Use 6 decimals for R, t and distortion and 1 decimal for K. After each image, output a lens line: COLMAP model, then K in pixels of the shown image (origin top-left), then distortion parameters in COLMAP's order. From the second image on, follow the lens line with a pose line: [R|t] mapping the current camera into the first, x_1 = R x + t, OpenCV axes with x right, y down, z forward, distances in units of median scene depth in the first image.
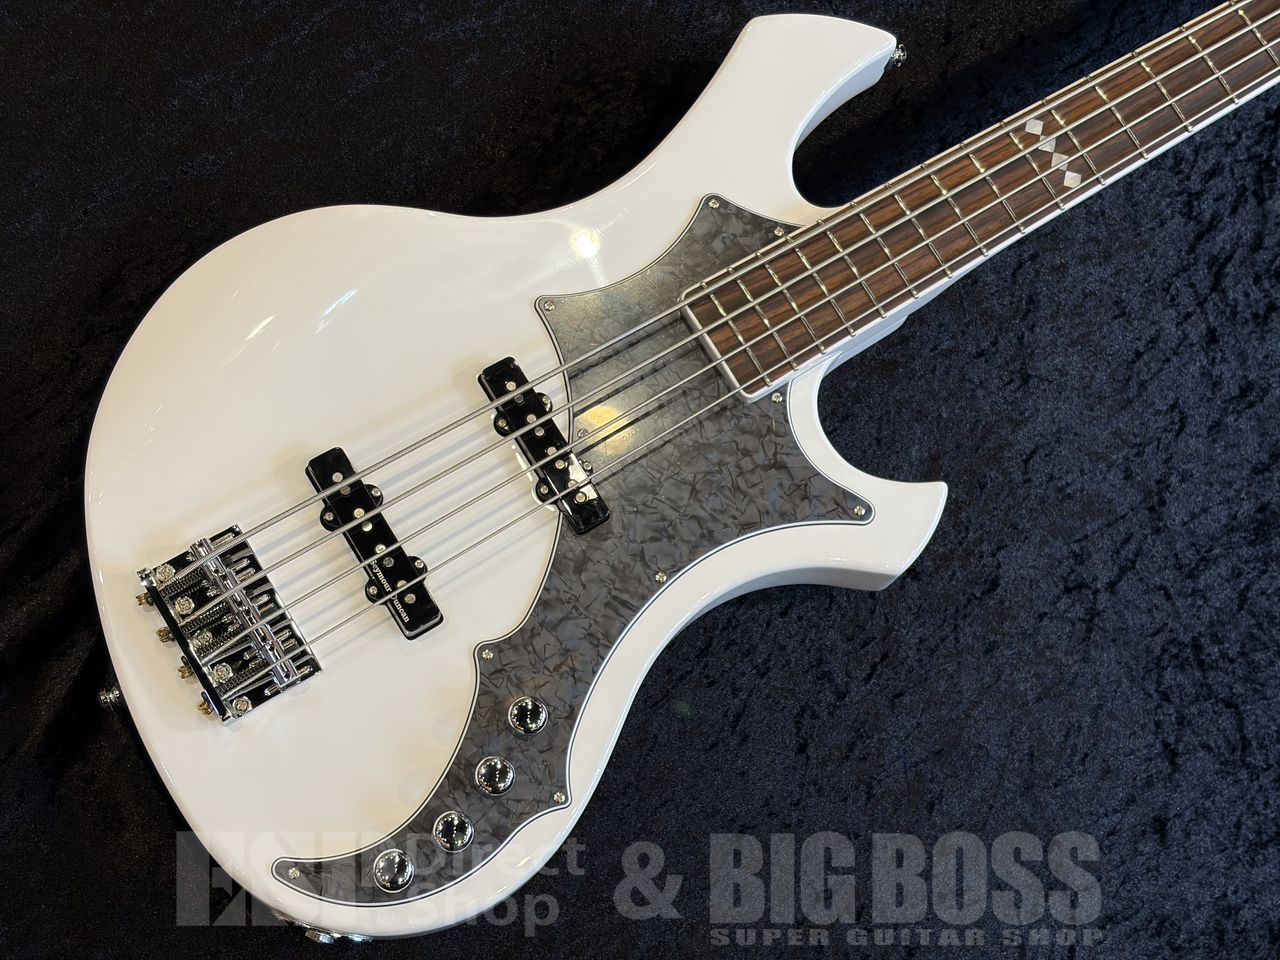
lens RADIAL K [[1937.3, 0, 640.0], [0, 1937.3, 480.0], [0, 0, 1]] dist [0.263172, -1.078187]
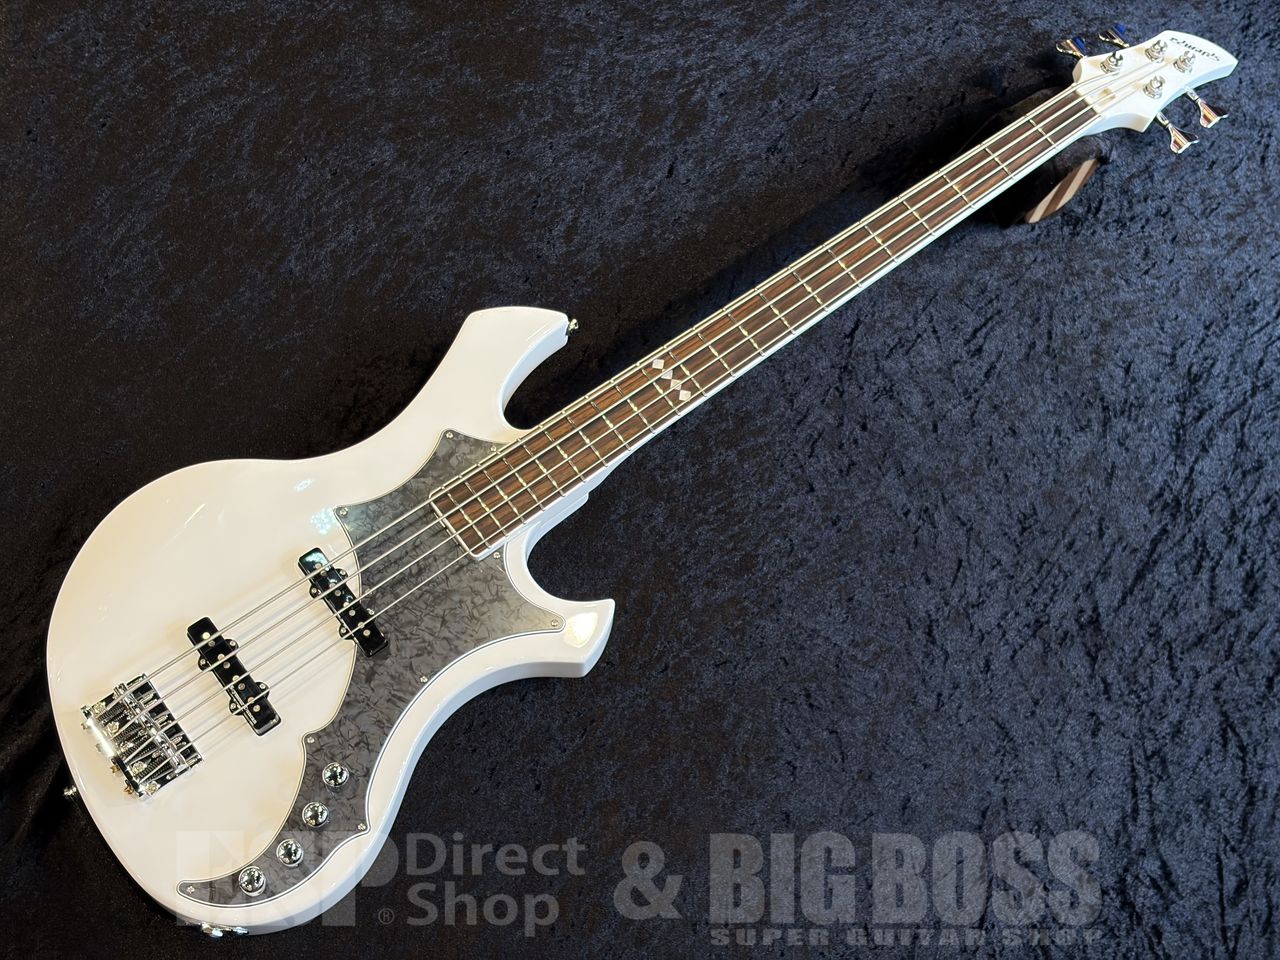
lens RADIAL K [[1937.3, 0, 640.0], [0, 1937.3, 480.0], [0, 0, 1]] dist [0.263172, -1.078187]
pose [[0.993384, -0.107737, -0.039753, 0.257422], [0.102448, 0.987823, -0.117092, 0.092058], [0.051884, 0.112244, 0.992325, -0.531057]]
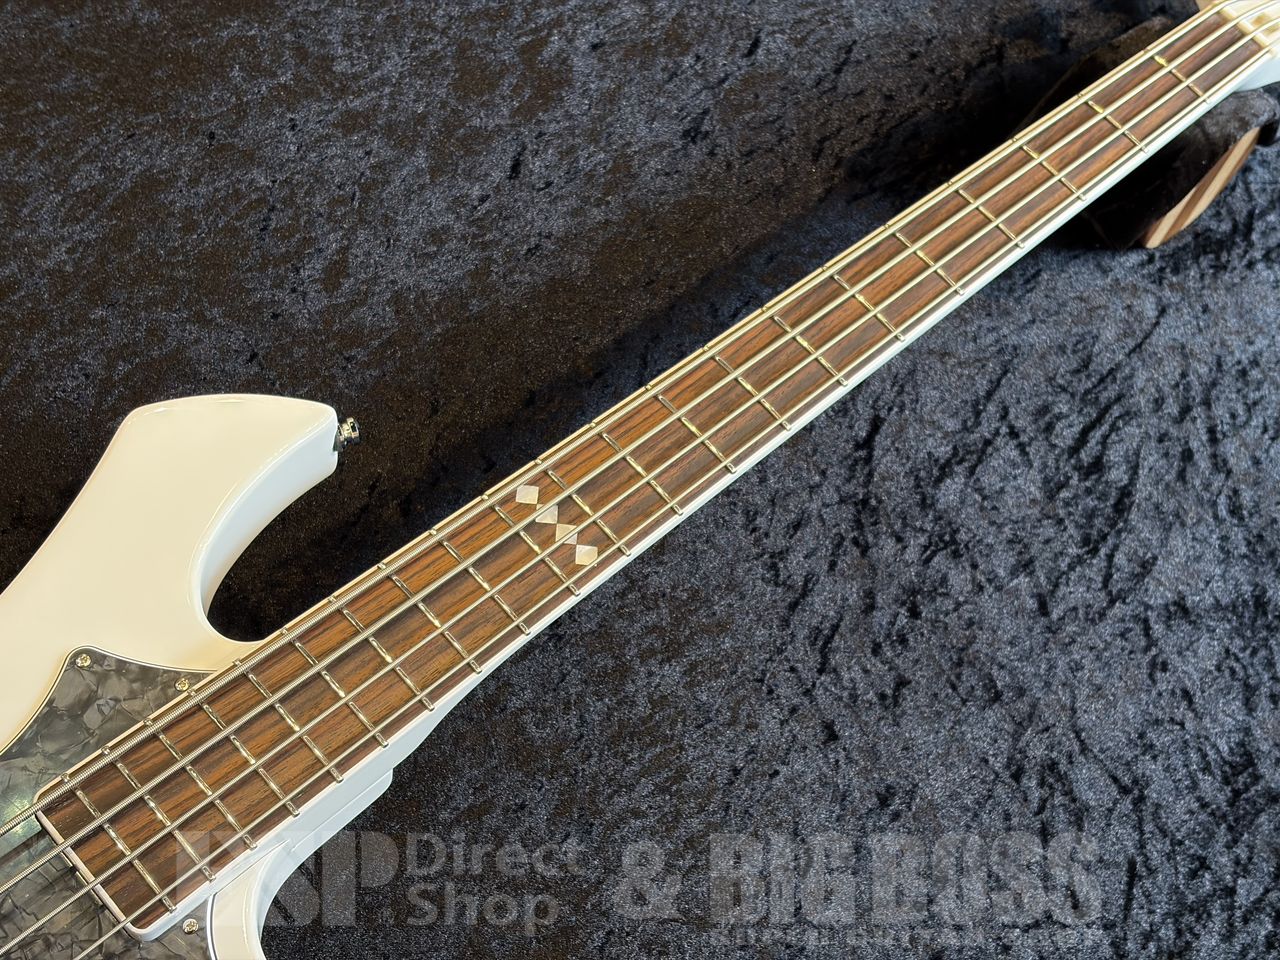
lens RADIAL K [[1937.3, 0, 640.0], [0, 1937.3, 480.0], [0, 0, 1]] dist [0.263172, -1.078187]
pose [[0.984280, -0.147544, 0.097075, 0.186801], [0.166002, 0.960520, -0.223259, -0.013033], [-0.060302, 0.235864, 0.969913, 0.298183]]
